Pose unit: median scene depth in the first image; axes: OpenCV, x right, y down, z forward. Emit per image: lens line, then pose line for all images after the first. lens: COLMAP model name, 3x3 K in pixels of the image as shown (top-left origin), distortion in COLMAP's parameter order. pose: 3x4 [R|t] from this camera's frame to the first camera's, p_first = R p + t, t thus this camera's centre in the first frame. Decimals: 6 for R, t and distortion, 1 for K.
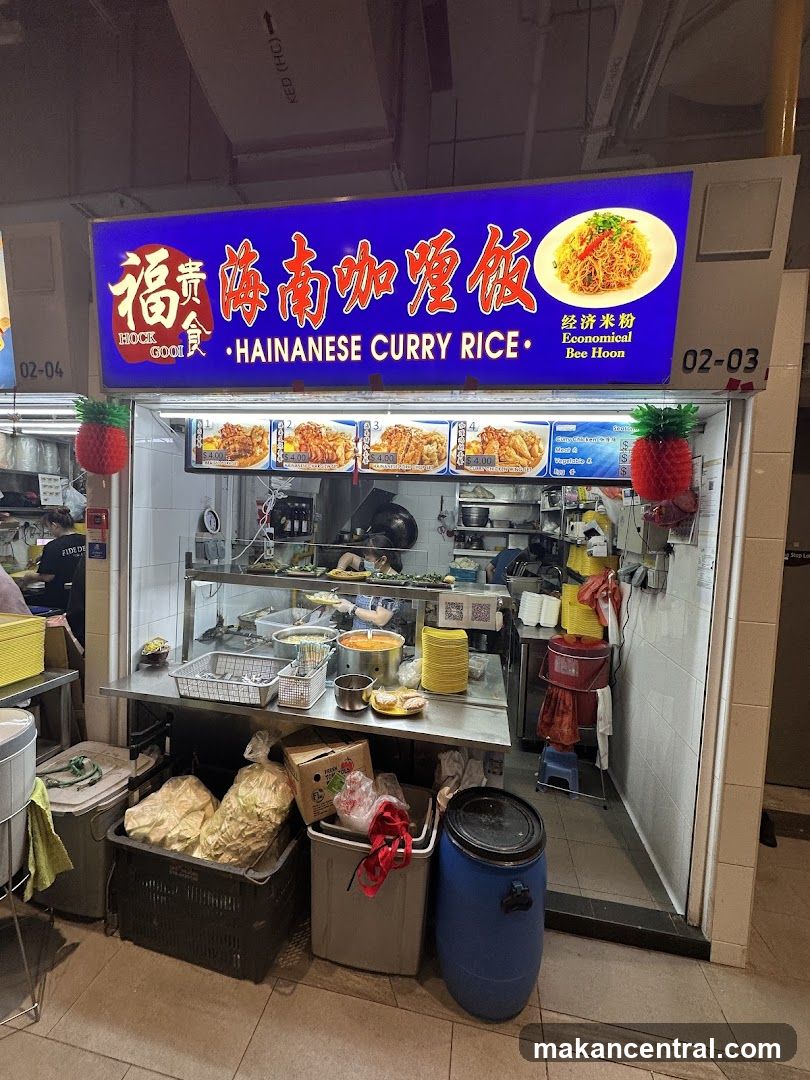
lens RADIAL K [[434.7, 0, 401.4], [0, 434.7, 543.8], [0, 0, 1]] dist [0.000838, 0.000151]
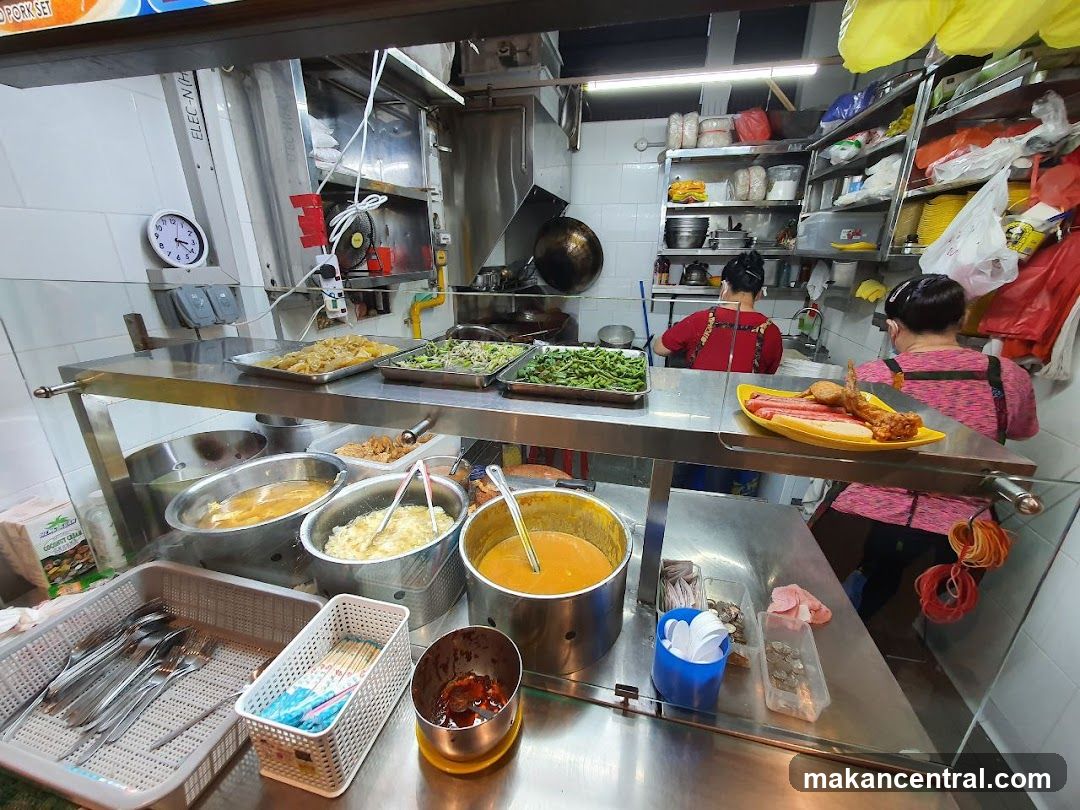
lens RADIAL K [[425.9, 0, 540.0], [0, 425.9, 405.0], [0, 0, 1]] dist [-0.005390, -0.000438]
pose [[0.996732, -0.015664, -0.079244, -0.041157], [0.037231, 0.959686, 0.278599, 0.004305], [0.071685, -0.280639, 0.957133, 0.849867]]
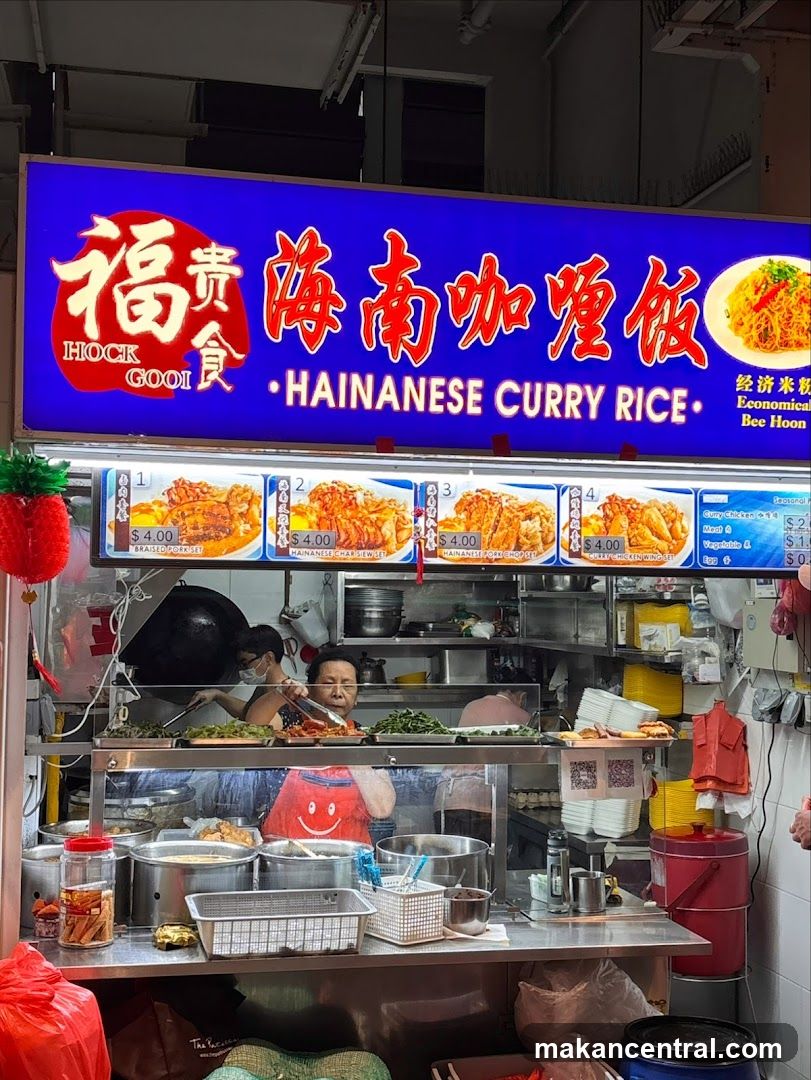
lens RADIAL K [[1404.2, 0, 440.1], [0, 1404.2, 537.2], [0, 0, 1]] dist [0.281638, -1.109360]
pose [[0.913001, -0.016760, 0.407613, -1.042596], [0.055024, 0.995085, -0.082332, -0.042376], [-0.404230, 0.097598, 0.909436, -0.973995]]
